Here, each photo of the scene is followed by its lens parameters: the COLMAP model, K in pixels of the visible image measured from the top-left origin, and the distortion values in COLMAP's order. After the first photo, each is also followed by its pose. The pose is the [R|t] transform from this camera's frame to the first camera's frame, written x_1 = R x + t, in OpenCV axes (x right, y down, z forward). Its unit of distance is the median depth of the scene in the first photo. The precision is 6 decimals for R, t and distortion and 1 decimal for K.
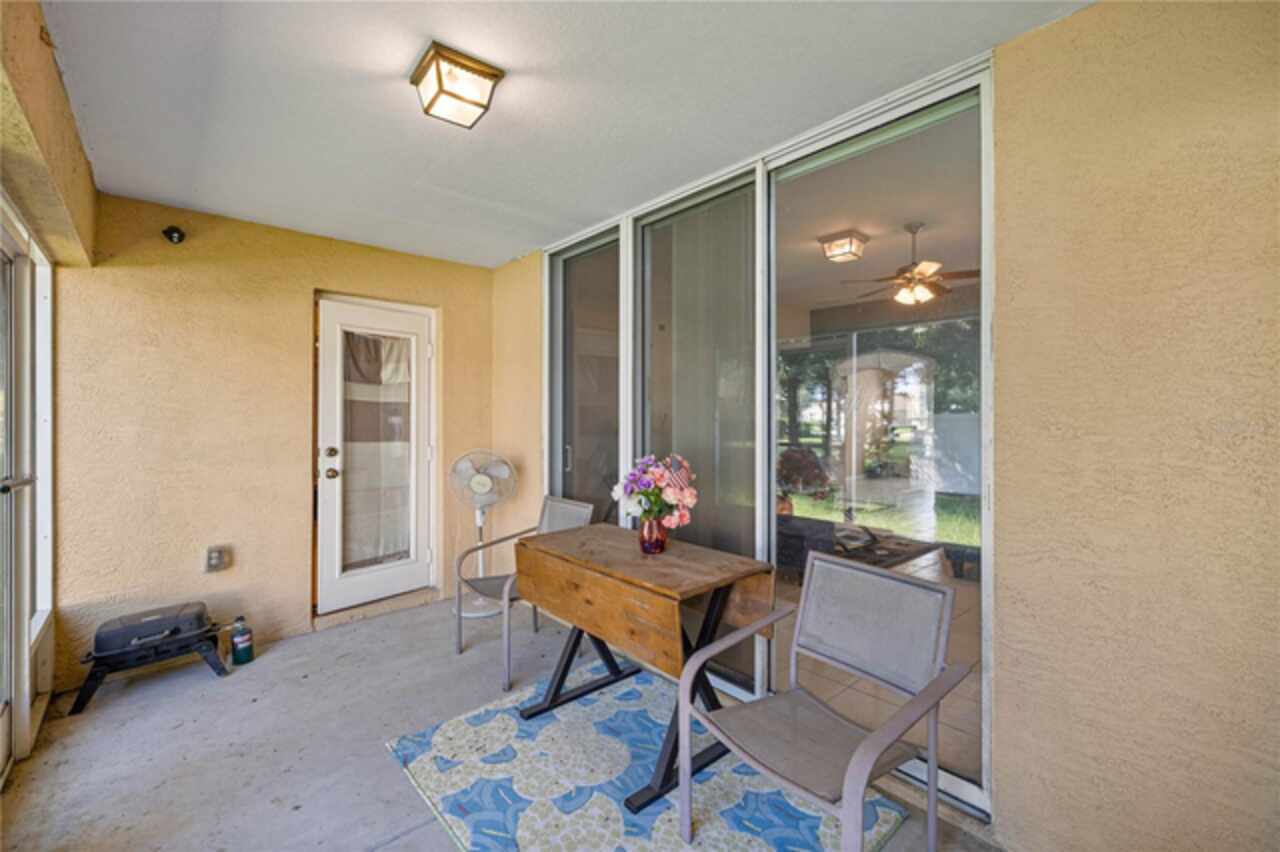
lens RADIAL K [[546.6, 0, 642.4], [0, 546.6, 417.5], [0, 0, 1]] dist [0.007796, 0.000002]
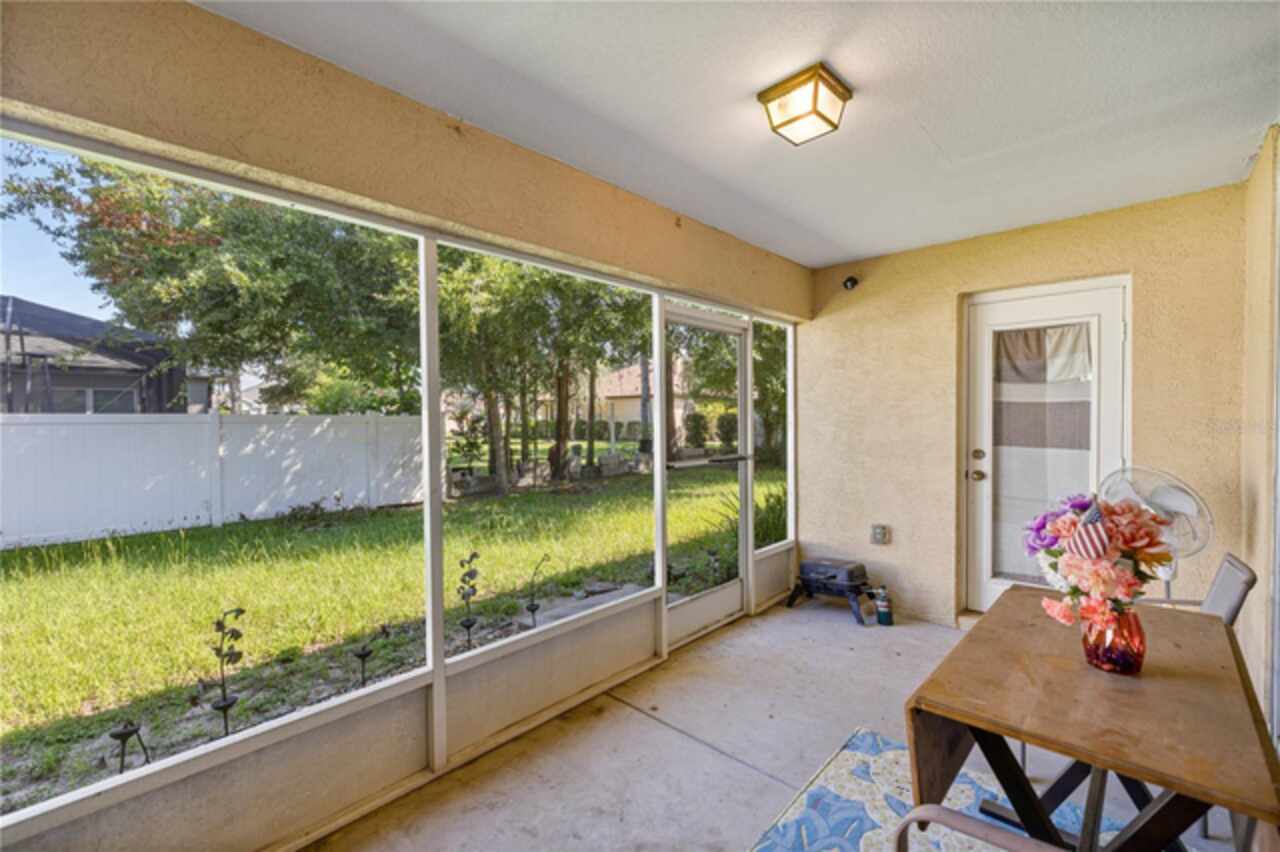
lens RADIAL K [[546.6, 0, 643.8], [0, 546.6, 428.0], [0, 0, 1]] dist [0.007796, 0.000002]
pose [[0.107804, 0.021493, -0.993940, 0.386714], [0.007607, 0.999719, 0.022443, -0.014646], [0.994143, -0.009980, 0.107610, 0.334456]]
